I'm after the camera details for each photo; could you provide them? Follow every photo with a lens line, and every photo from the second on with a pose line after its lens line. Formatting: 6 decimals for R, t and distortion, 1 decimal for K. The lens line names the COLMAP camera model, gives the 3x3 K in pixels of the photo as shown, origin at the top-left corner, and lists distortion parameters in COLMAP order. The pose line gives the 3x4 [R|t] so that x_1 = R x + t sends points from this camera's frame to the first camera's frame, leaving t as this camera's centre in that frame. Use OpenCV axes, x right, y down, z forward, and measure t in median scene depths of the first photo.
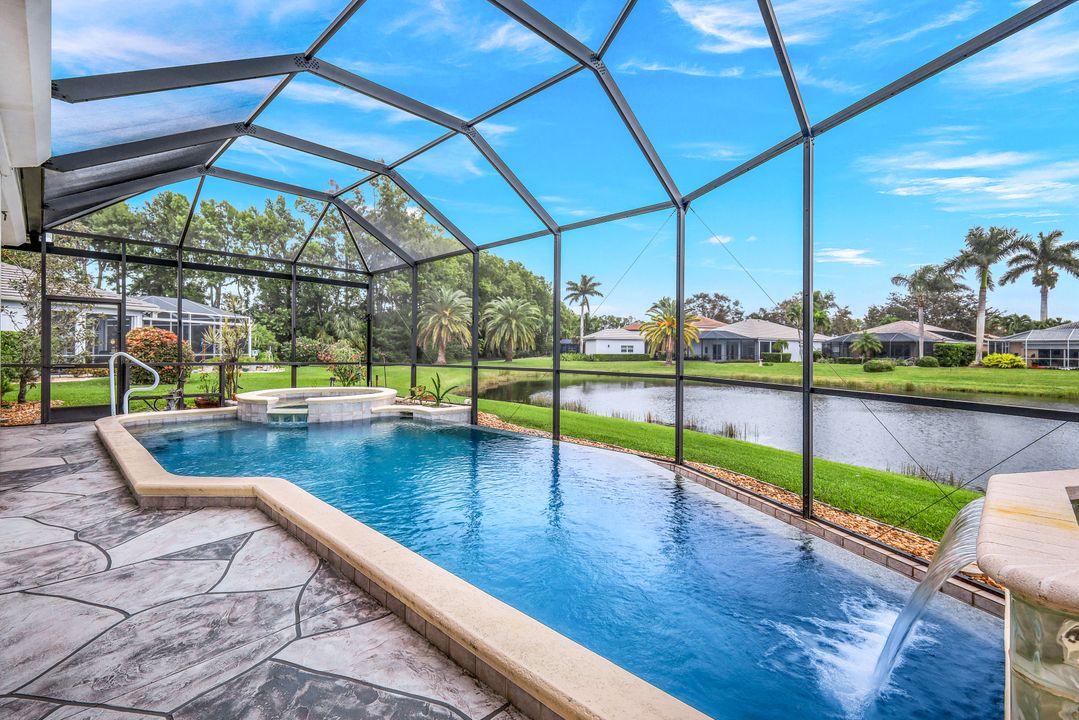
lens RADIAL K [[477.4, 0, 543.4], [0, 477.4, 343.6], [0, 0, 1]] dist [0.005033, 0.000638]
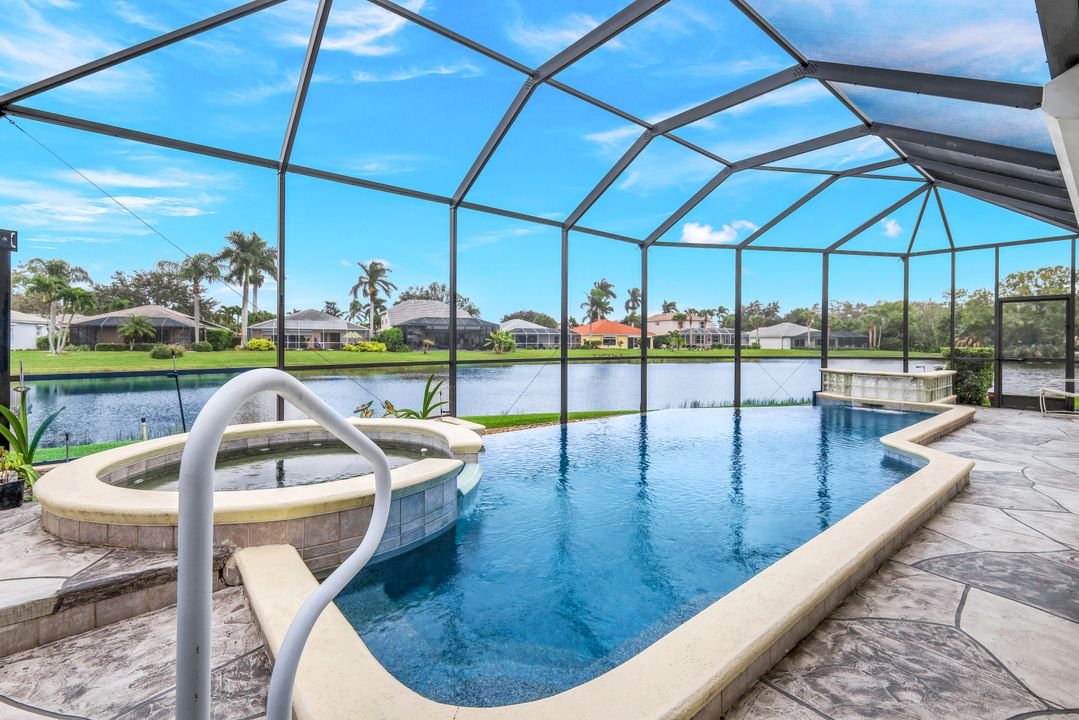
lens RADIAL K [[477.4, 0, 543.4], [0, 477.4, 343.6], [0, 0, 1]] dist [0.005033, 0.000638]
pose [[0.093344, -0.014115, 0.995534, -0.182060], [-0.019189, 0.999688, 0.015973, 0.000131], [-0.995449, -0.020594, 0.093044, 0.160277]]
